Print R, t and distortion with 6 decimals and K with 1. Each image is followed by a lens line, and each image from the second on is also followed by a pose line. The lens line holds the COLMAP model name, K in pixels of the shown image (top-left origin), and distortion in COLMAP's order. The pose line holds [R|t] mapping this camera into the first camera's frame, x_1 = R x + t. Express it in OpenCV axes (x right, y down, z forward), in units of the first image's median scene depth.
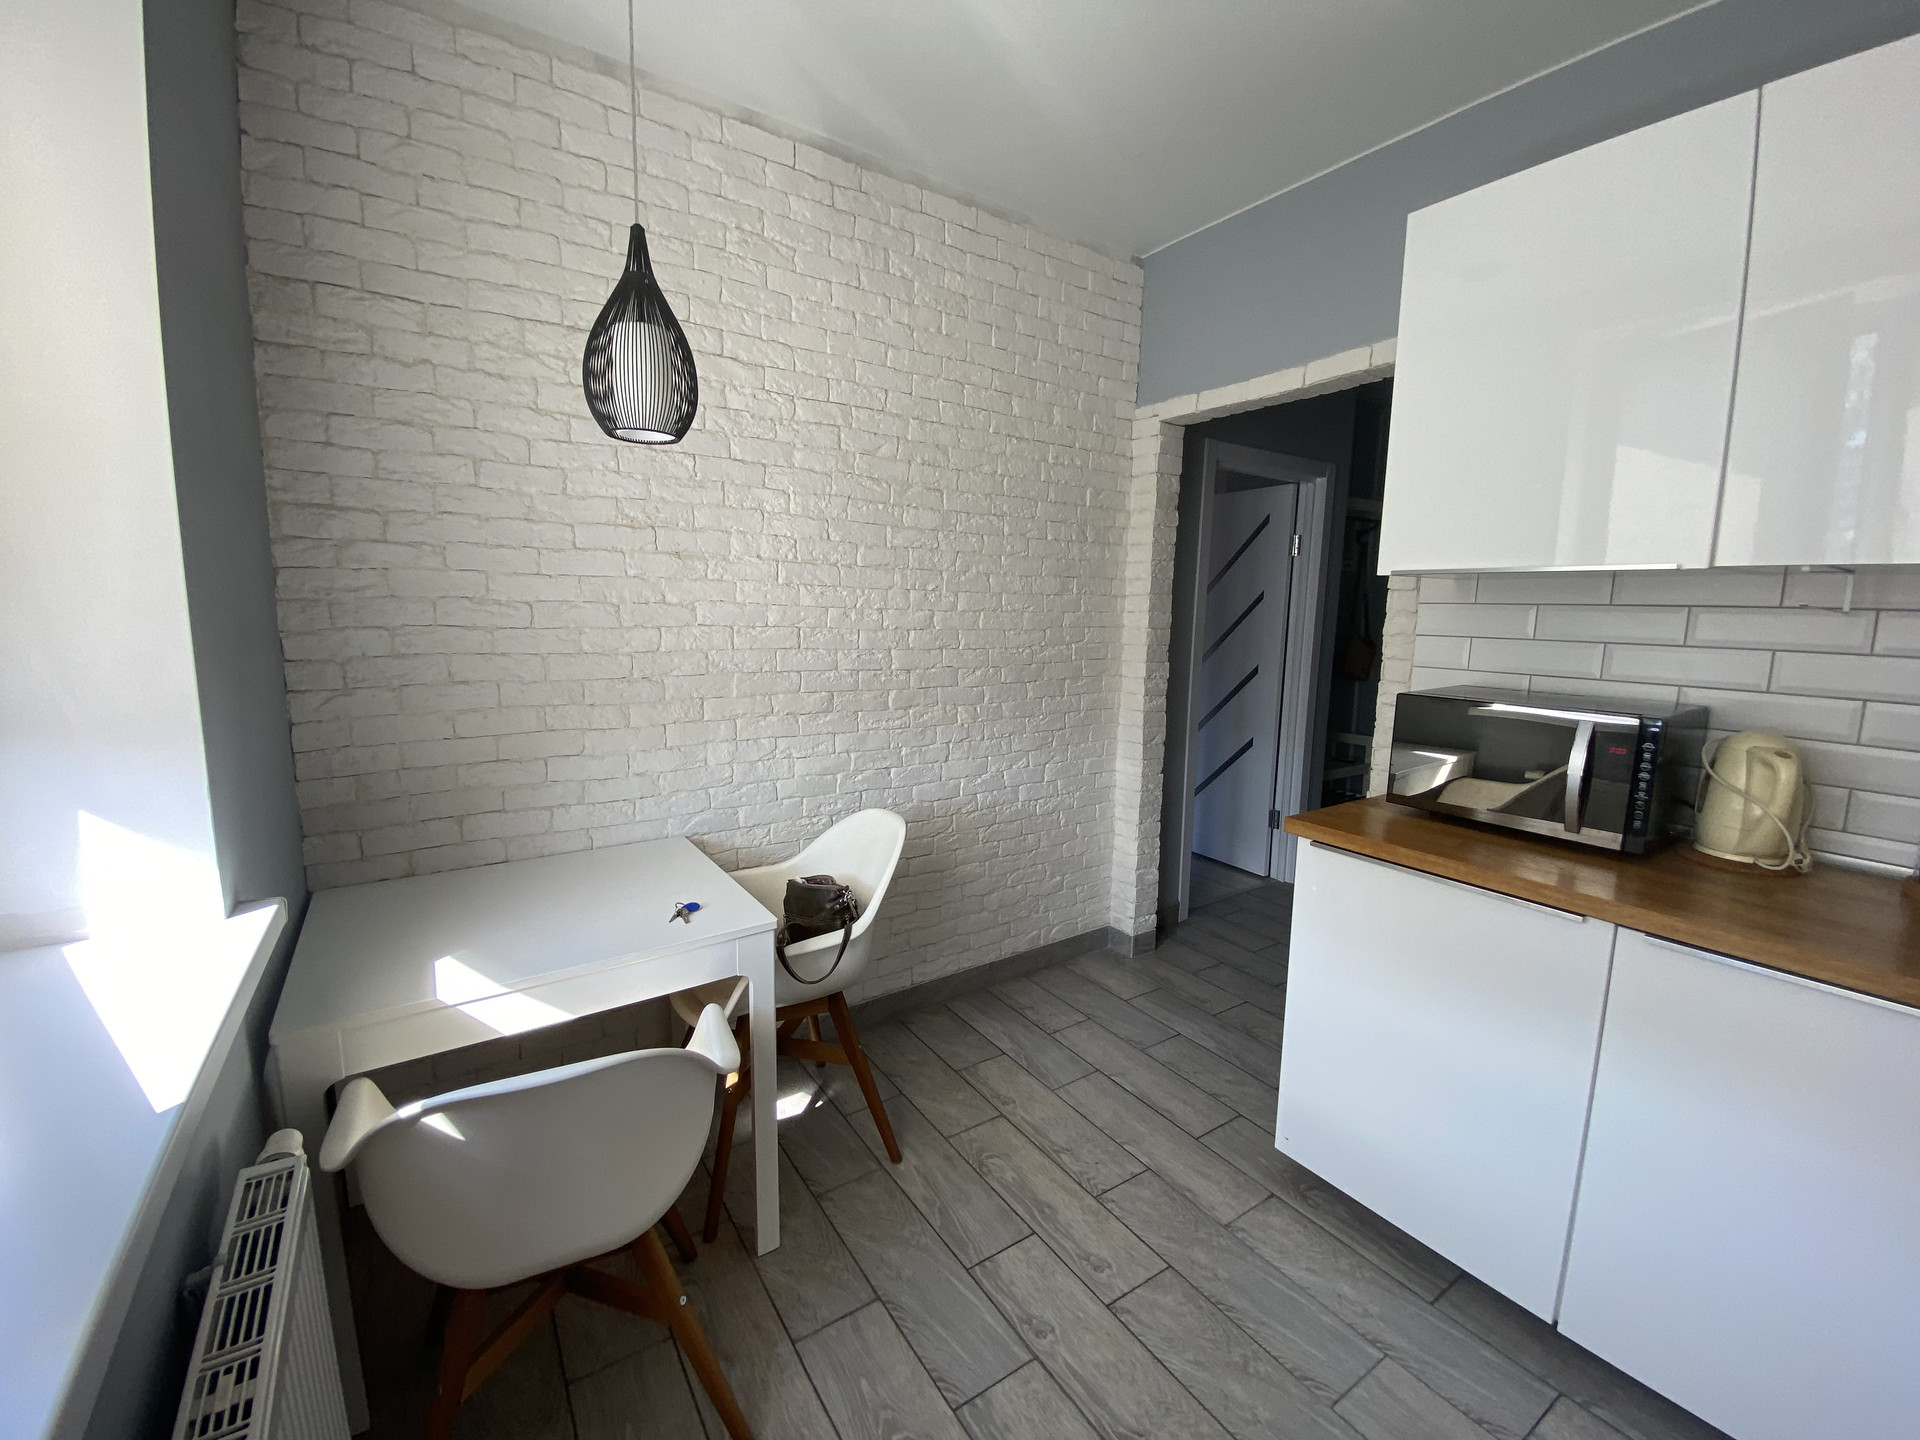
lens RADIAL K [[788.1, 0, 952.8], [0, 788.1, 719.4], [0, 0, 1]] dist [0.022181, -0.020168]
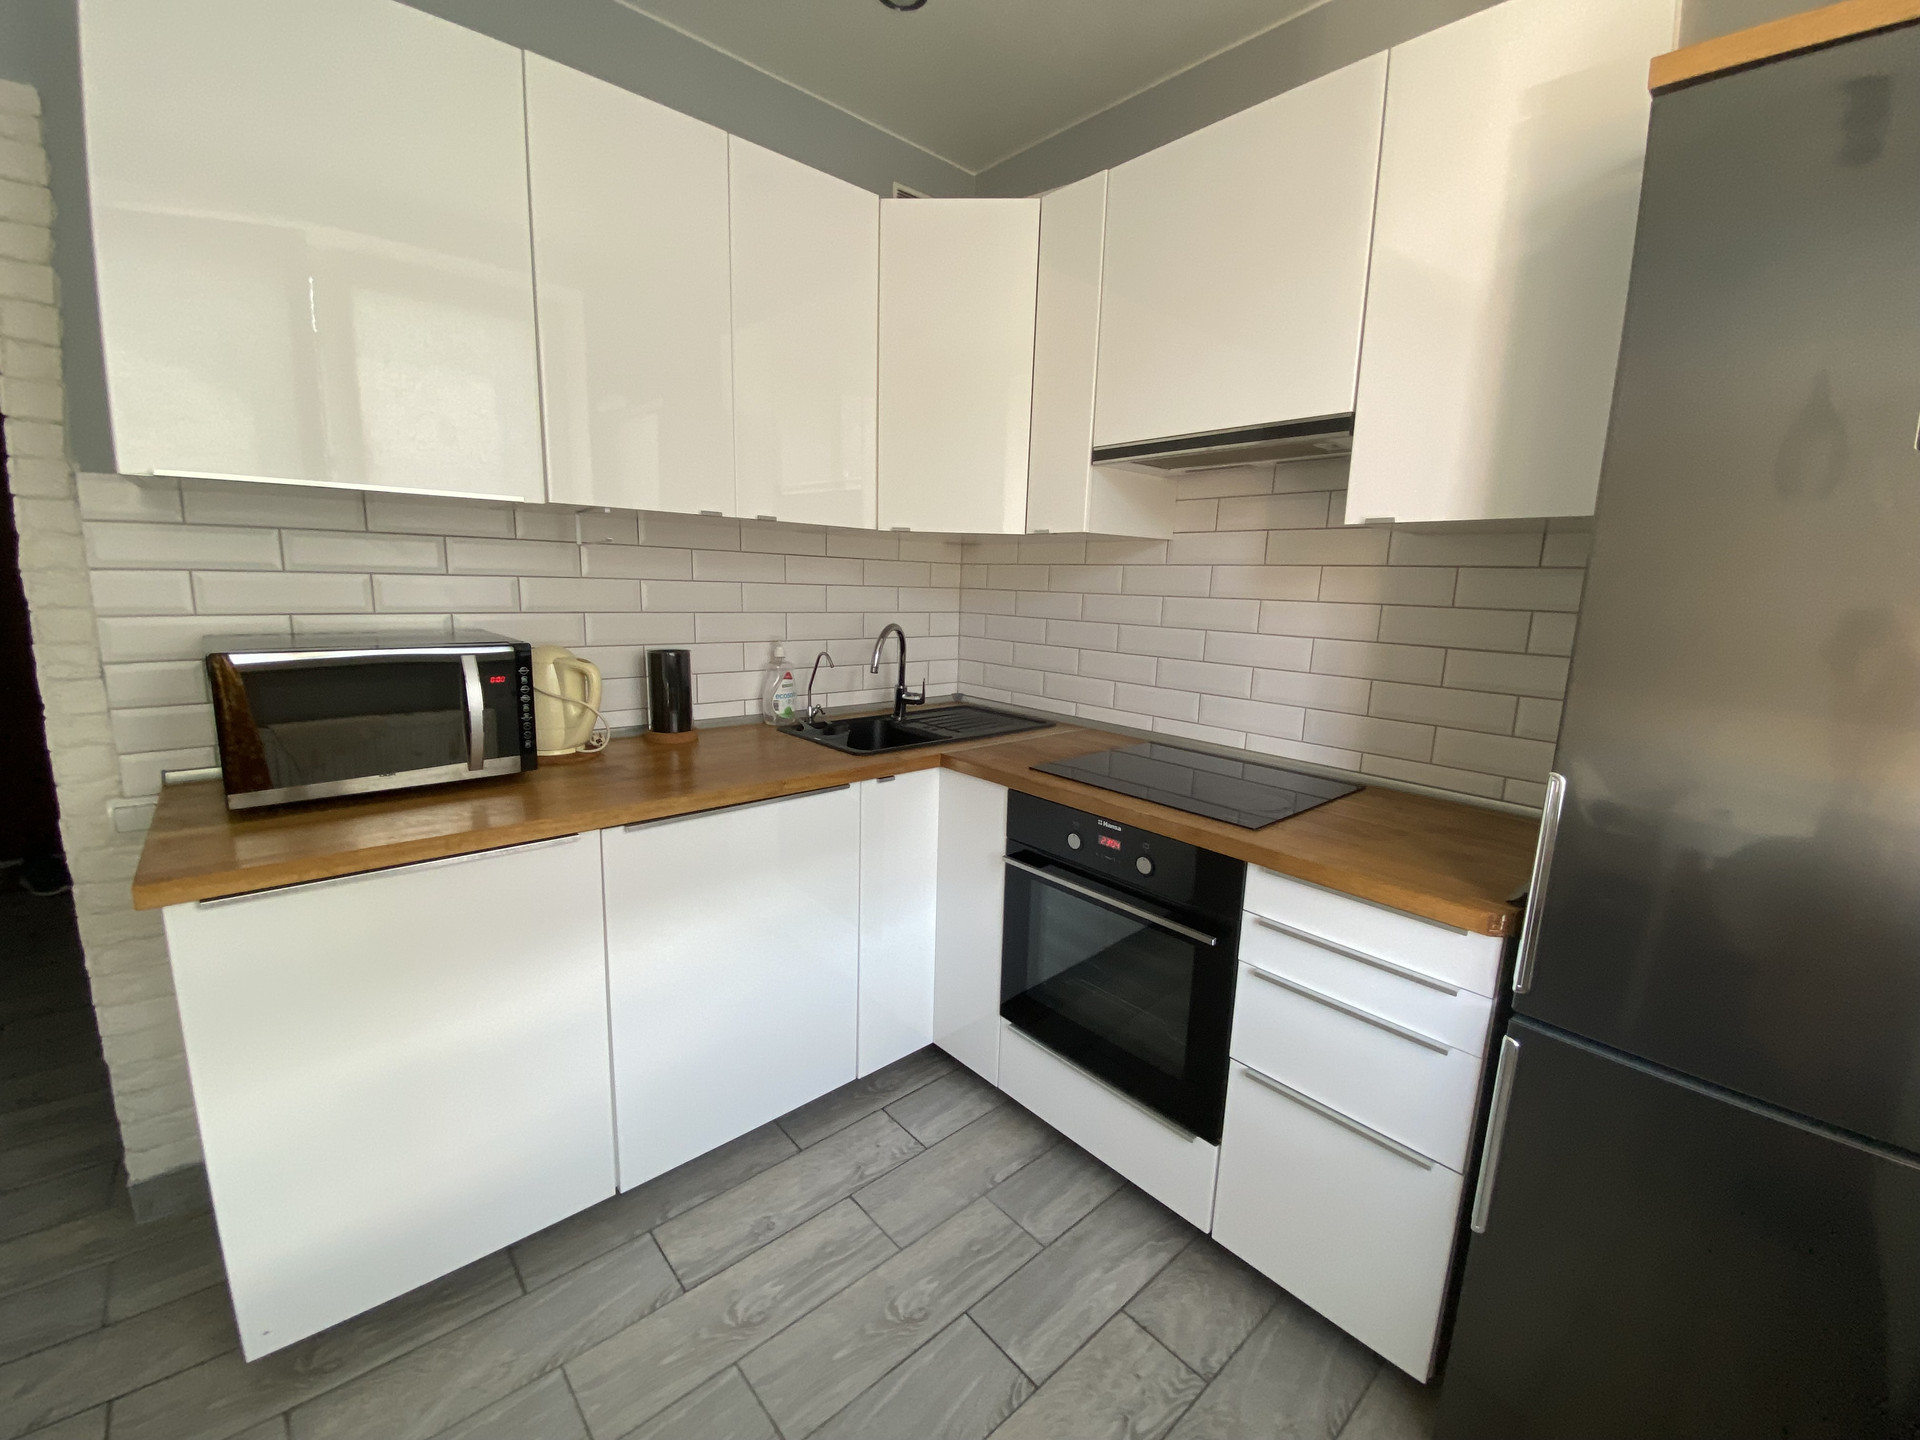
lens RADIAL K [[788.1, 0, 952.8], [0, 788.1, 719.4], [0, 0, 1]] dist [0.022181, -0.020168]
pose [[-0.137493, -0.202519, 0.969578, -0.239652], [0.105640, 0.970293, 0.217648, -0.070033], [-0.984853, 0.132351, -0.112014, 0.534596]]
